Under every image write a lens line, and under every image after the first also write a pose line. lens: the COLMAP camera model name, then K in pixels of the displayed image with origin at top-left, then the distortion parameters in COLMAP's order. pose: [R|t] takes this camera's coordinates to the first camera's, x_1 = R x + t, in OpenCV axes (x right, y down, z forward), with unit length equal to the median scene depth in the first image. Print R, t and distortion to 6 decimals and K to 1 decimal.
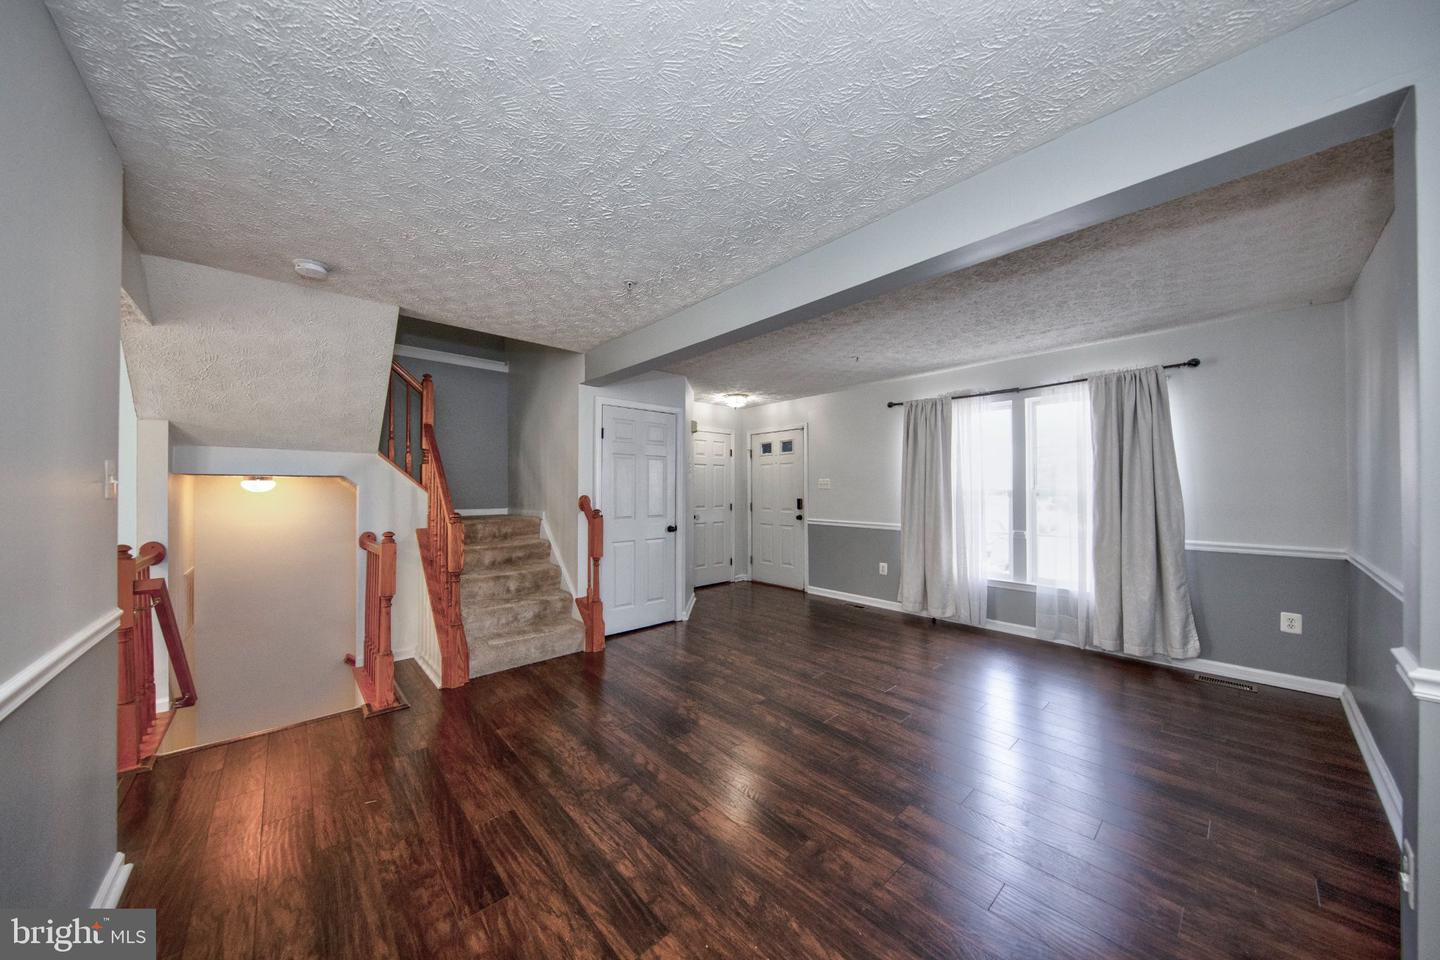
lens RADIAL K [[476.3, 0, 723.5], [0, 476.3, 487.1], [0, 0, 1]] dist [0.006950, 0.000036]
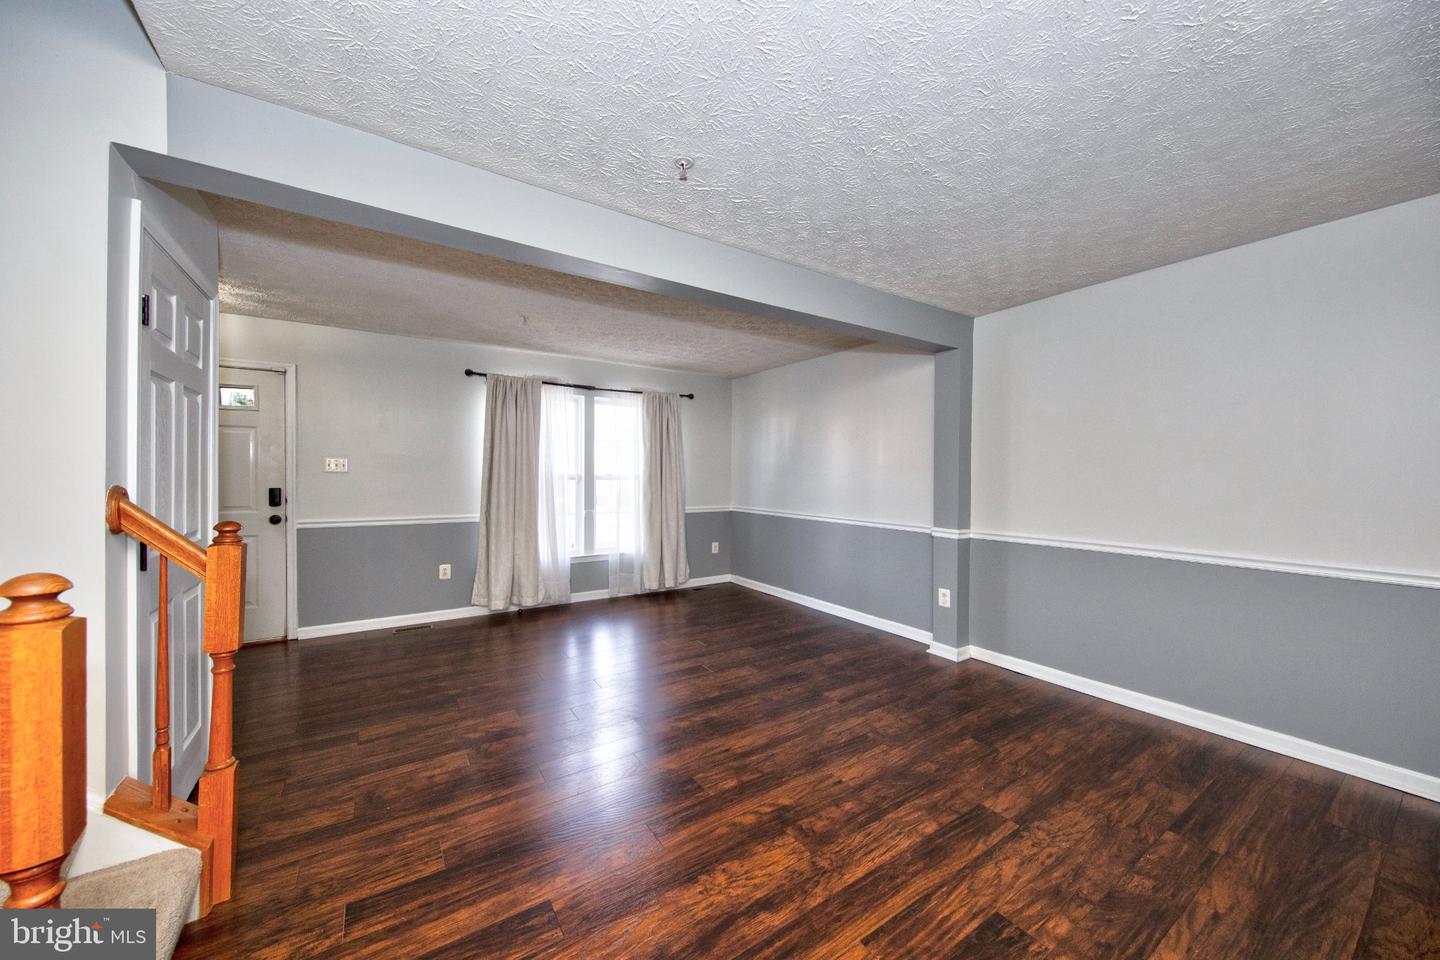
lens RADIAL K [[506.6, 0, 717.7], [0, 506.6, 478.0], [0, 0, 1]] dist [0.008163, -0.000766]
pose [[0.168061, -0.002949, 0.985772, -0.749112], [-0.007073, 0.999966, 0.004198, 0.009396], [-0.985751, -0.007678, 0.168035, 0.684502]]
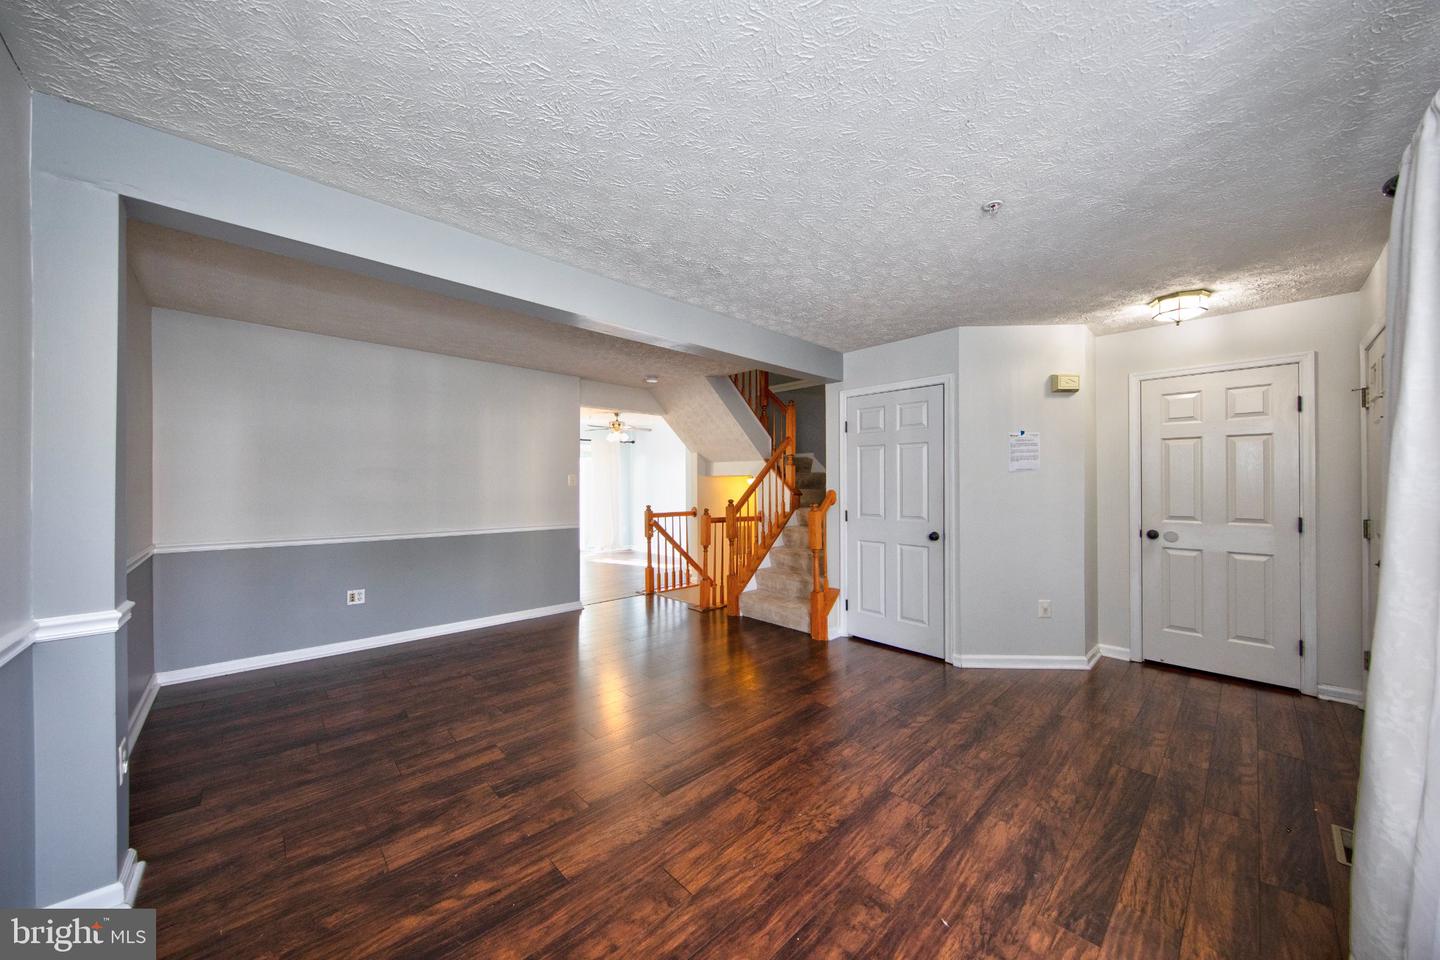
lens RADIAL K [[506.6, 0, 720.0], [0, 506.6, 479.5], [0, 0, 1]] dist [0.008163, -0.000766]
pose [[0.004198, -0.007827, -0.999961, 1.056318], [0.001698, 0.999968, -0.007820, 0.002885], [0.999990, -0.001665, 0.004211, 0.980923]]
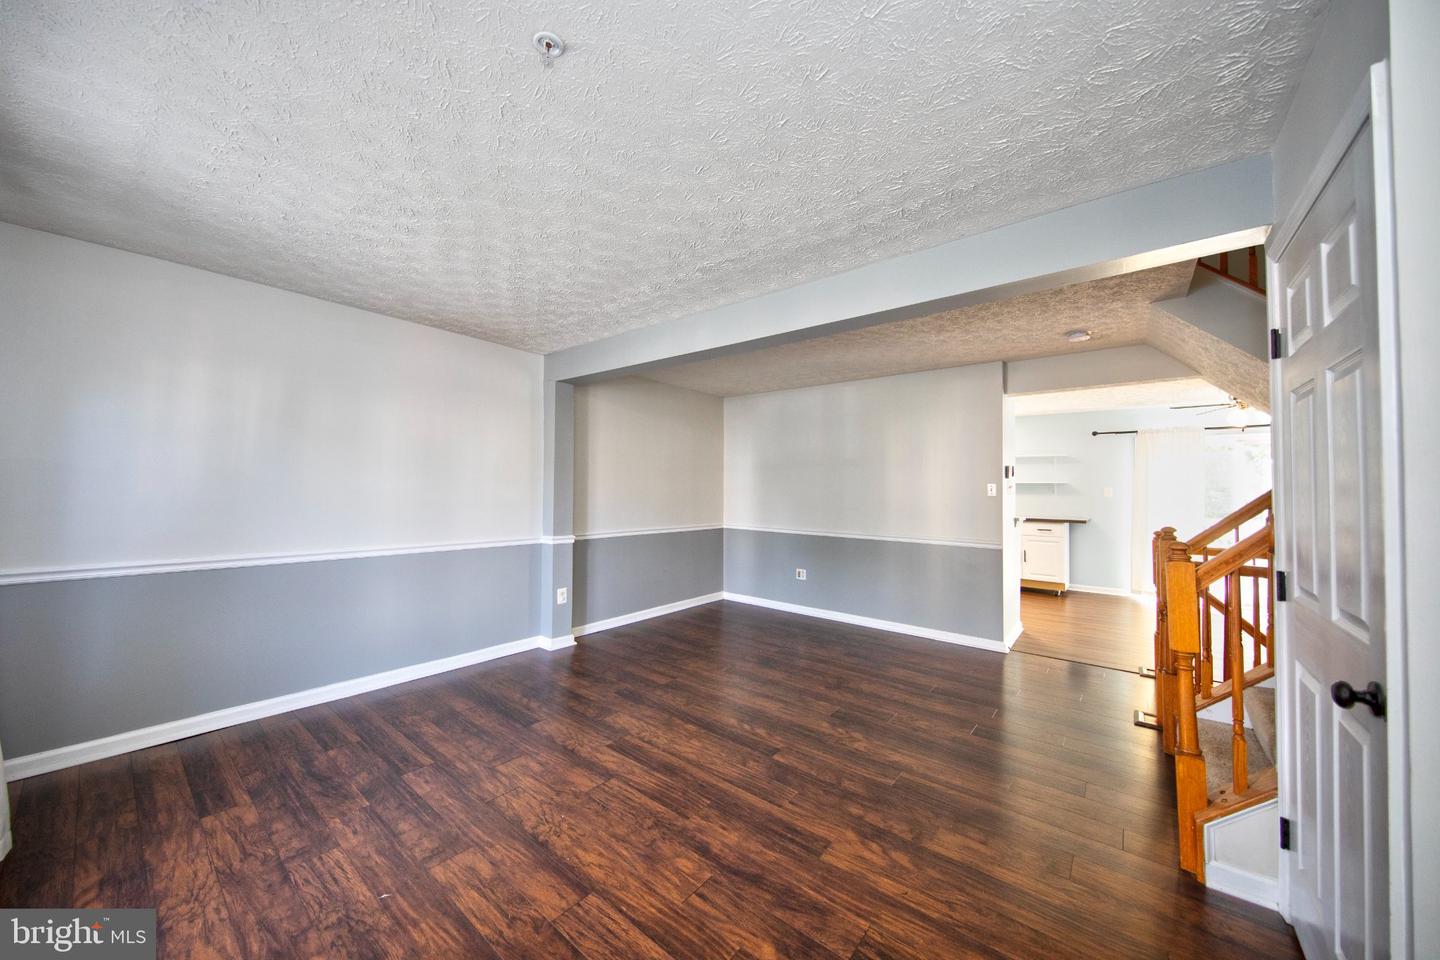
lens RADIAL K [[506.6, 0, 706.7], [0, 506.6, 476.3], [0, 0, 1]] dist [0.008163, -0.000766]
pose [[-0.992858, -0.012656, -0.118632, 0.295291], [-0.009530, 0.999593, -0.026882, 0.000283], [0.118924, -0.025559, -0.992574, 1.782897]]
